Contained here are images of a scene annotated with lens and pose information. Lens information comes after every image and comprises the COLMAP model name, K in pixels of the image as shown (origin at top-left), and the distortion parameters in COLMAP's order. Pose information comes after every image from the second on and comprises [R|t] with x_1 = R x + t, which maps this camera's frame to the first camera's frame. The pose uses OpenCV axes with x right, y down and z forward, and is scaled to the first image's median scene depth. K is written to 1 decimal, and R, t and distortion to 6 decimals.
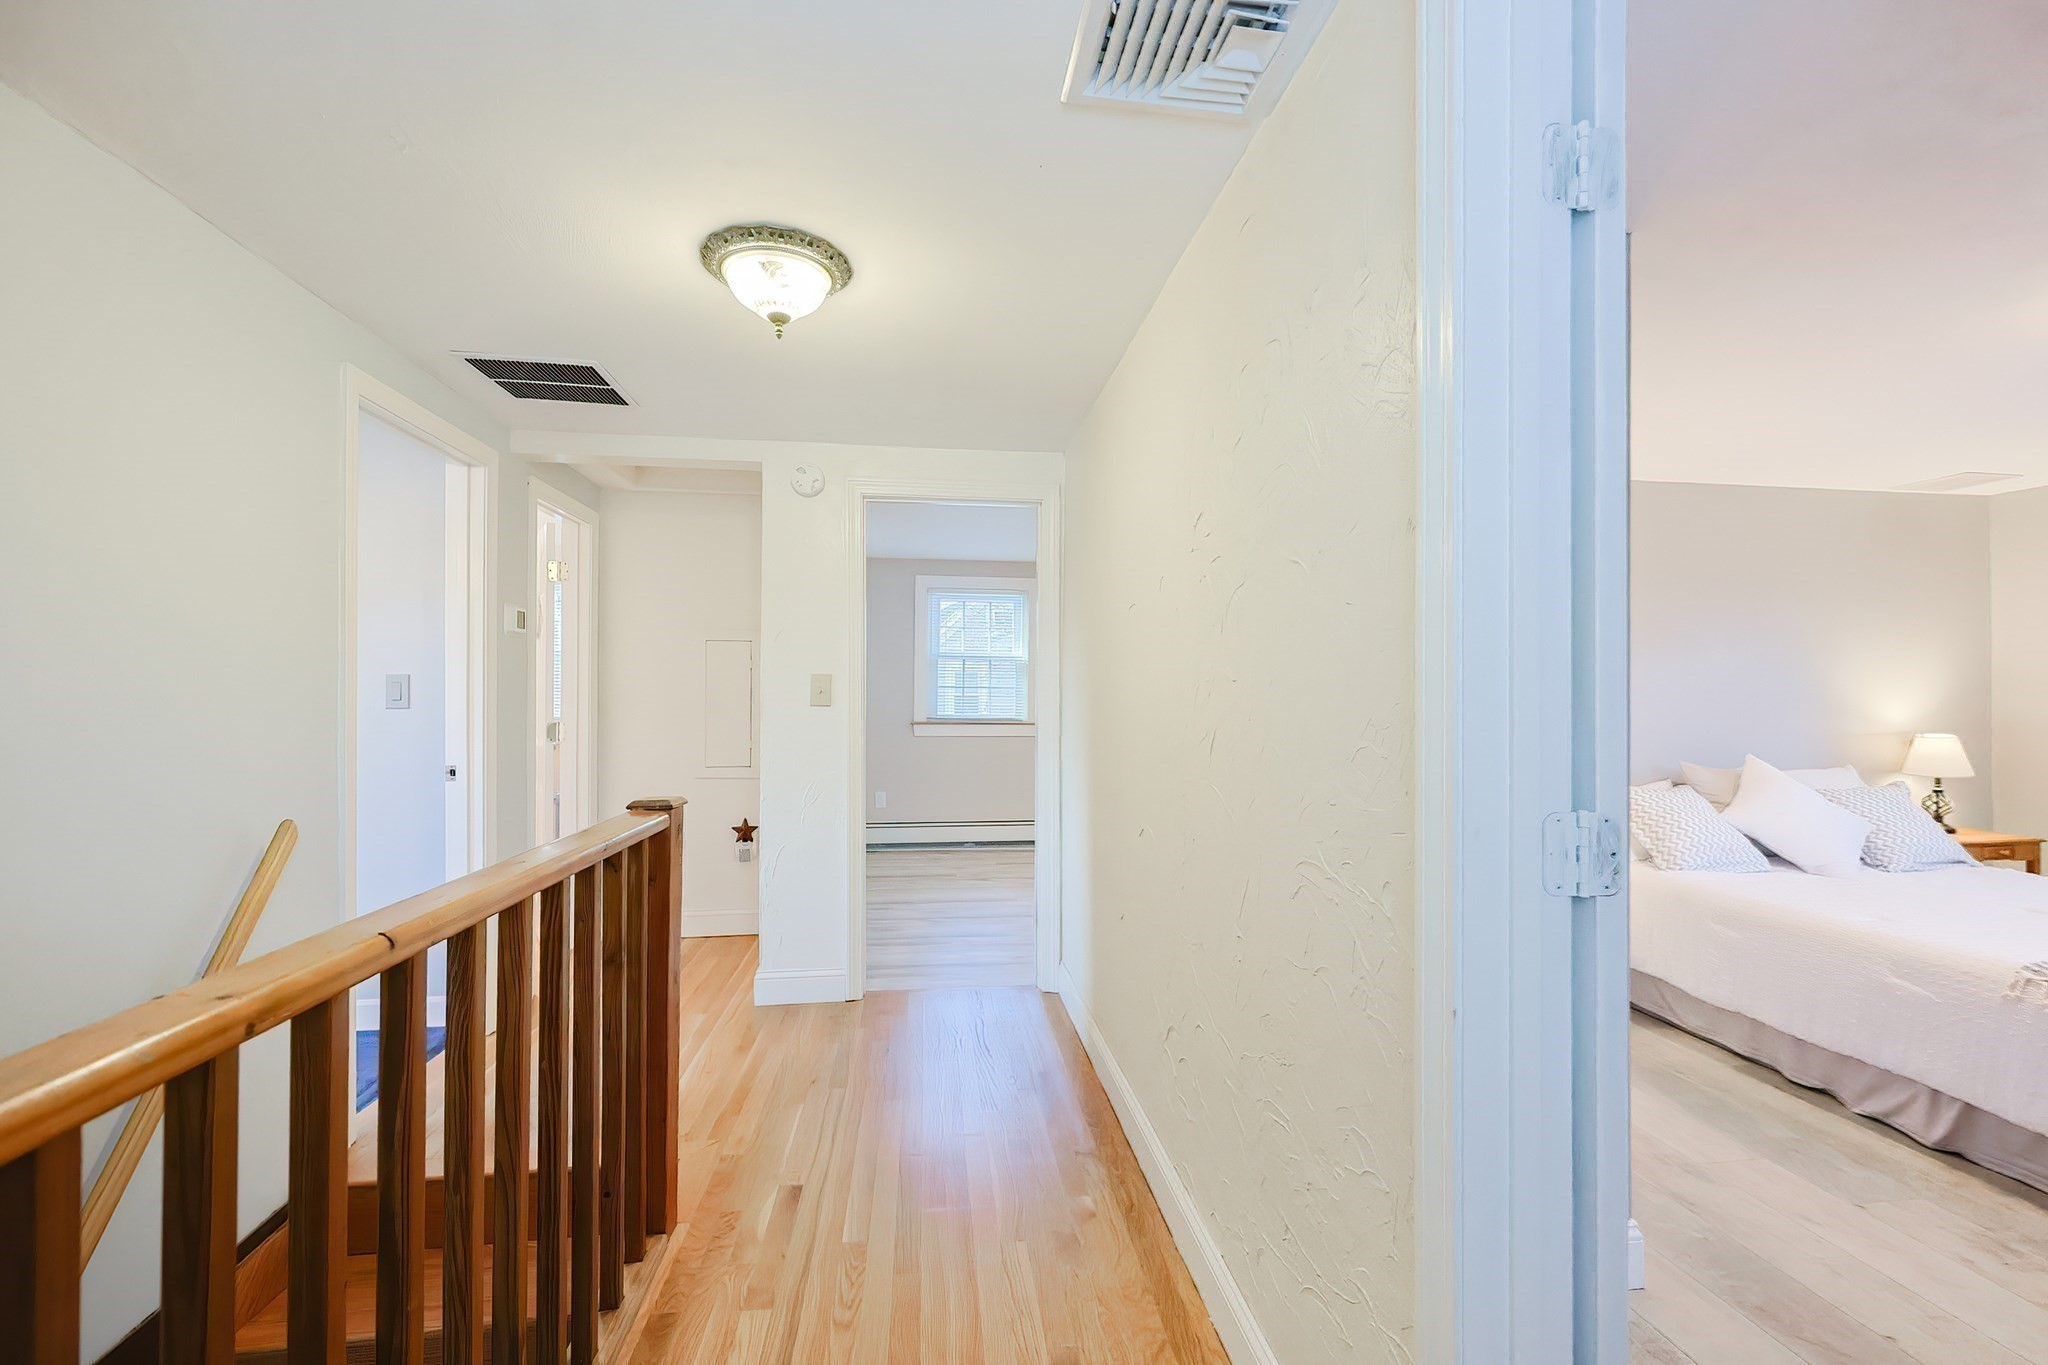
lens RADIAL K [[886.4, 0, 1028.7], [0, 886.4, 688.7], [0, 0, 1]] dist [-0.000020, 0.000295]
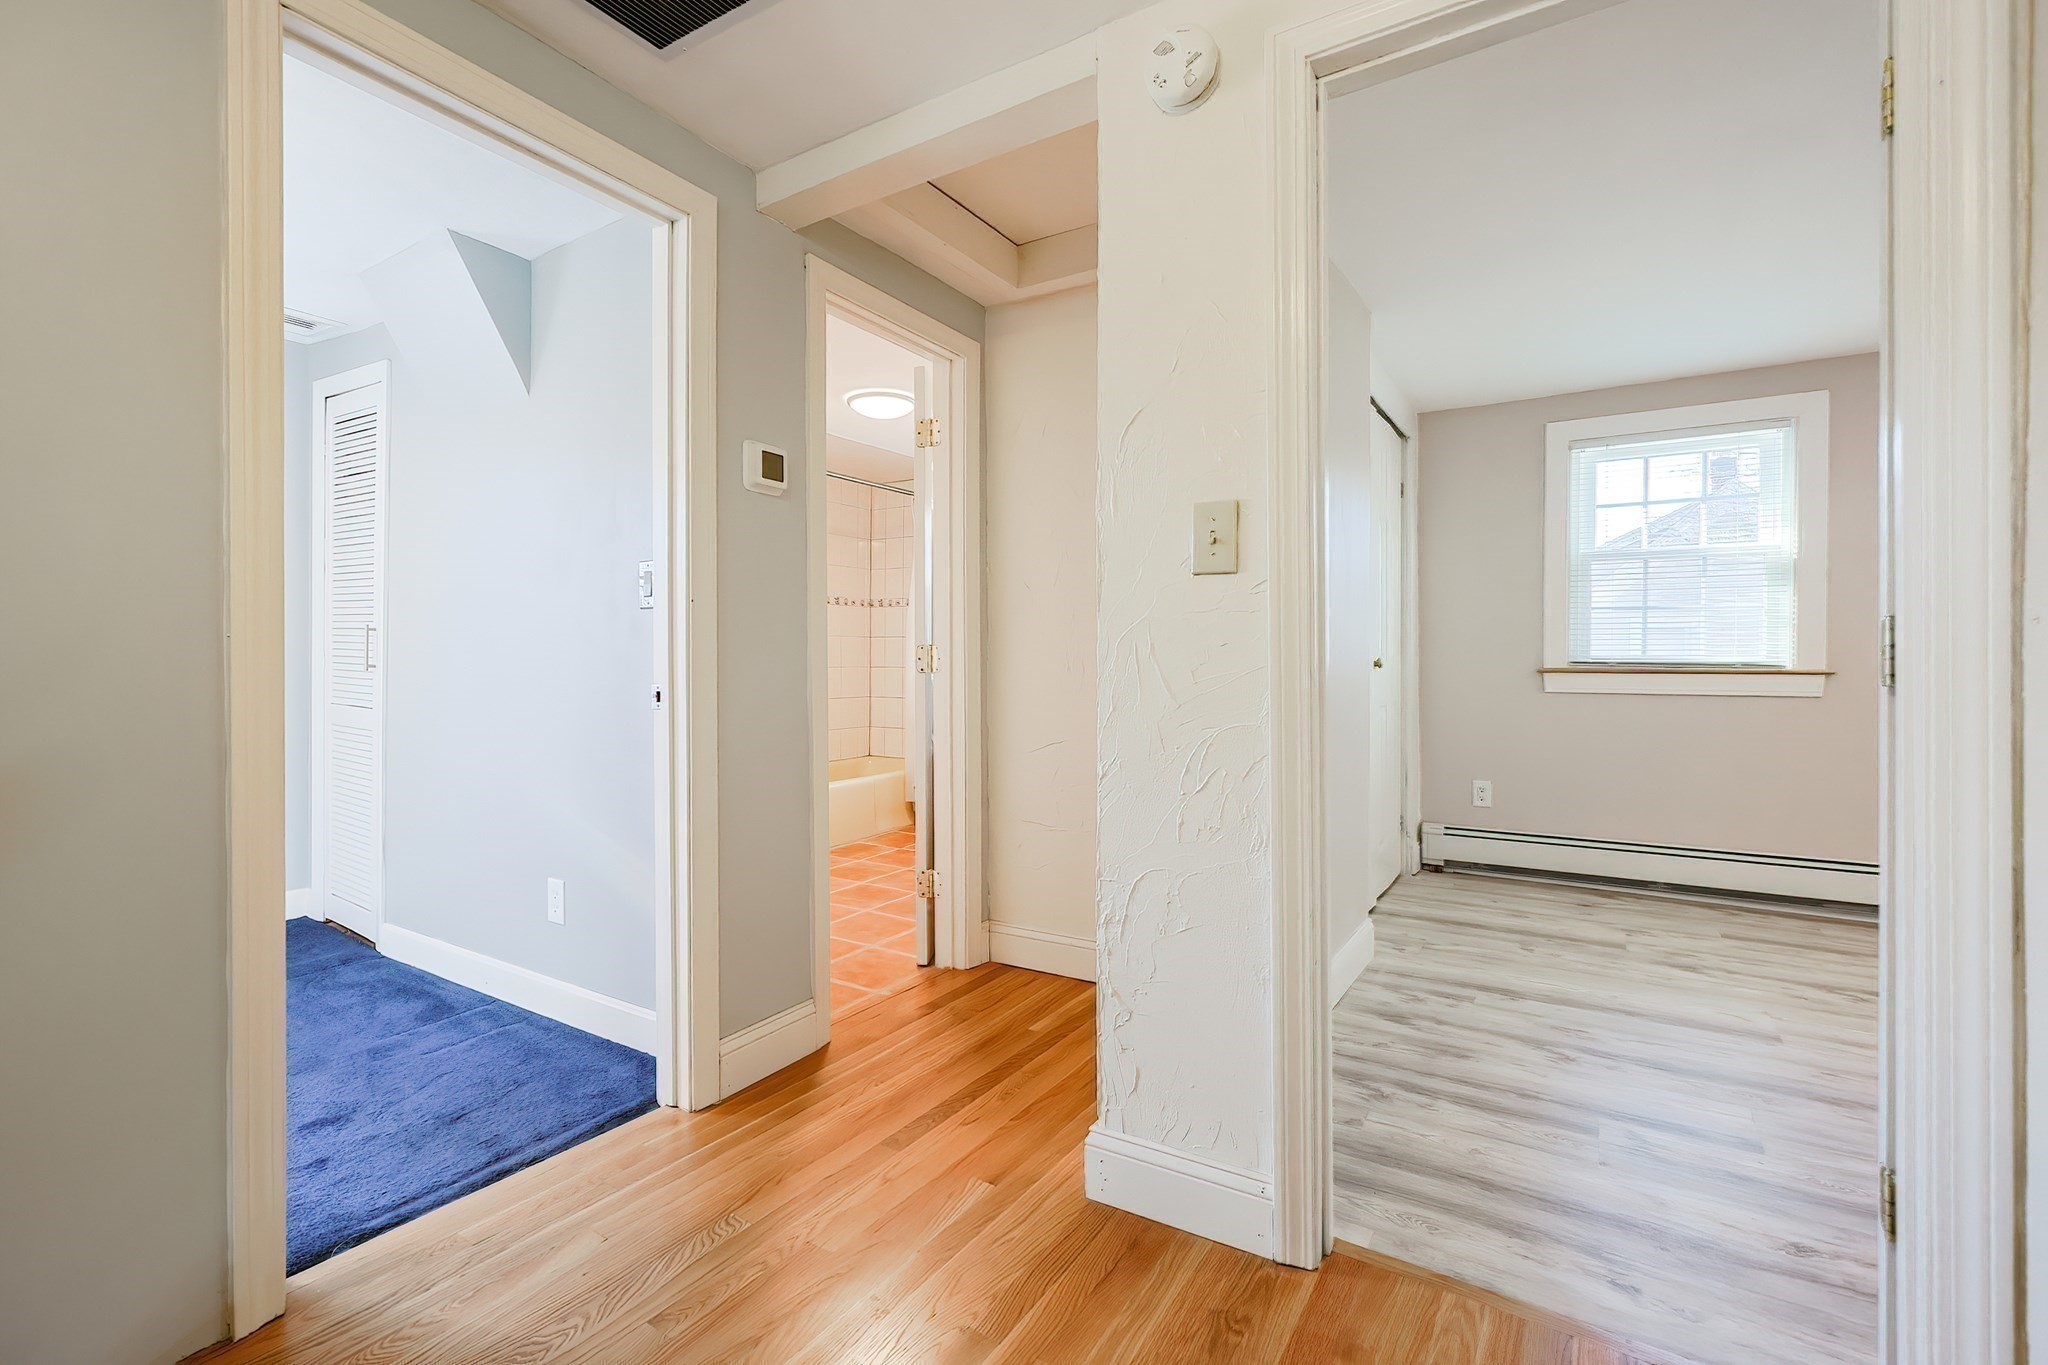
lens RADIAL K [[886.4, 0, 1028.7], [0, 886.4, 688.7], [0, 0, 1]] dist [-0.000020, 0.000295]
pose [[0.764662, -0.001312, -0.644430, -0.017628], [0.012888, 0.999829, 0.013257, 0.059441], [0.644303, -0.018442, 0.764548, 0.505024]]
